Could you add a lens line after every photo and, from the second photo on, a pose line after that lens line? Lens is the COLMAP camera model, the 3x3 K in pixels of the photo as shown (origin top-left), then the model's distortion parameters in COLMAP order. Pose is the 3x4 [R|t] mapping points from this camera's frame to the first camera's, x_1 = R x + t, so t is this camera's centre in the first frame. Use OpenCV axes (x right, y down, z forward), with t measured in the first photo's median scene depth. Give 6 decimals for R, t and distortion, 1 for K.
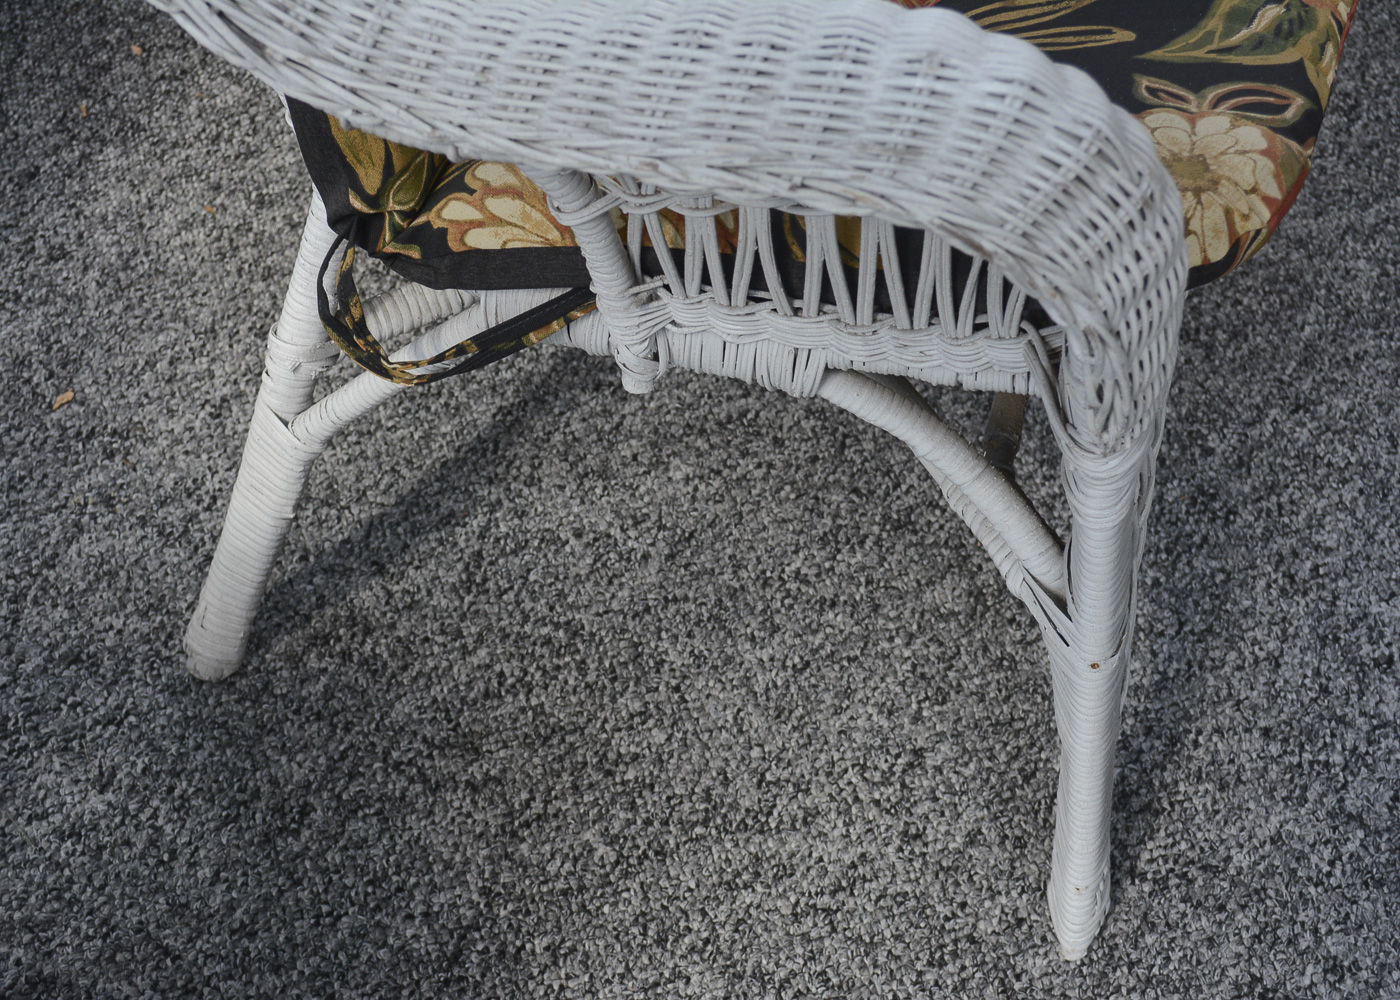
lens RADIAL K [[2100.4, 0, 708.9], [0, 2100.4, 506.1], [0, 0, 1]] dist [-0.024649, 0.000000]
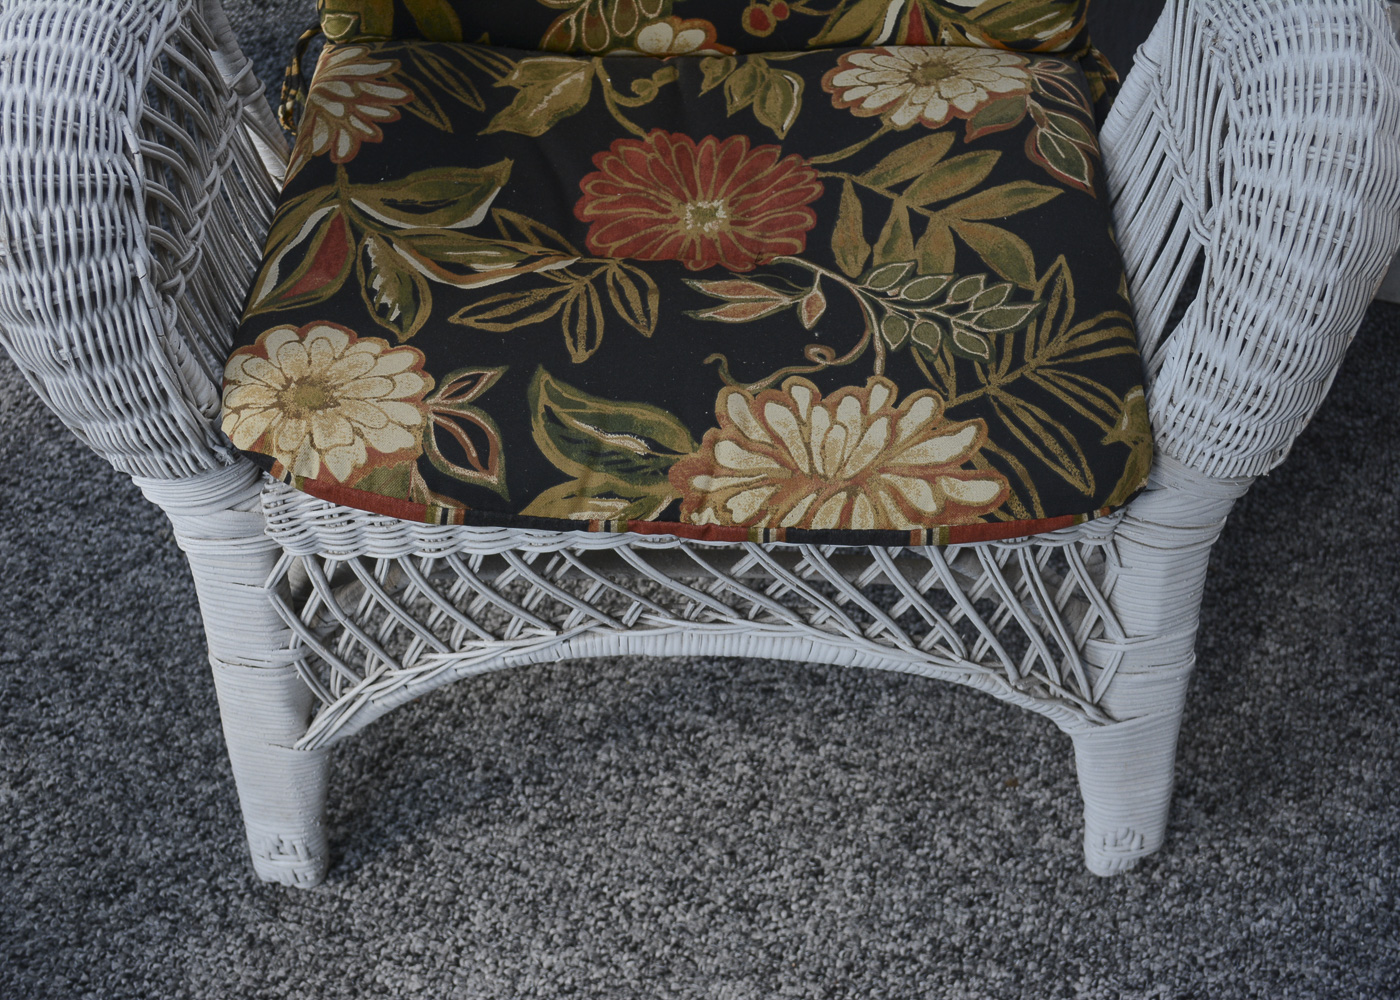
lens RADIAL K [[1955.2, 0, 697.8], [0, 1955.2, 495.4], [0, 0, 1]] dist [-0.035795, 0.000000]
pose [[0.837636, 0.434785, -0.330649, 0.304951], [-0.410706, 0.900400, 0.143530, -0.305708], [0.360121, 0.015574, 0.932776, 0.092542]]
